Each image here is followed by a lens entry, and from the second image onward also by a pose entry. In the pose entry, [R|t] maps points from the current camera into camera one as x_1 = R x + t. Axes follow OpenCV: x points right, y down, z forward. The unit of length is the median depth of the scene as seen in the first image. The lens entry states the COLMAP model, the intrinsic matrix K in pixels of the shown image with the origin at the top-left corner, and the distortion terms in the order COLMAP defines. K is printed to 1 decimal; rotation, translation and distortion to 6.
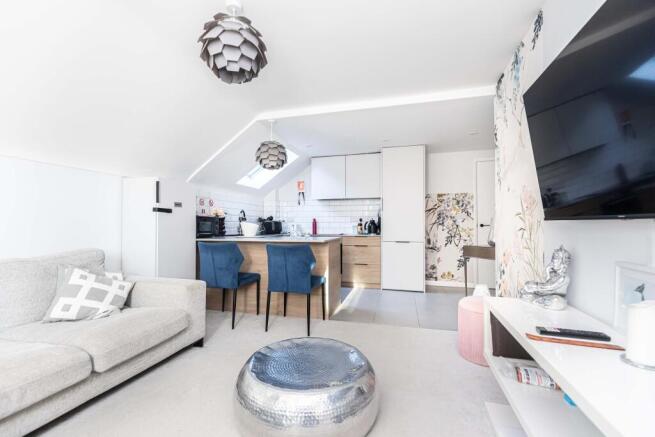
lens RADIAL K [[300.4, 0, 330.5], [0, 300.4, 223.4], [0, 0, 1]] dist [-0.000232, -0.000003]
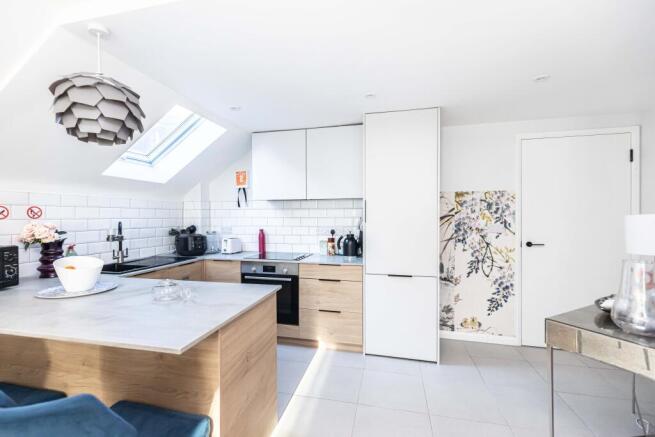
lens RADIAL K [[300.4, 0, 323.5], [0, 300.4, 212.8], [0, 0, 1]] dist [-0.000232, -0.000003]
pose [[0.999925, -0.000498, 0.012211, 0.078042], [0.000517, 0.999999, -0.001538, -0.054553], [-0.012210, 0.001545, 0.999924, 0.386763]]
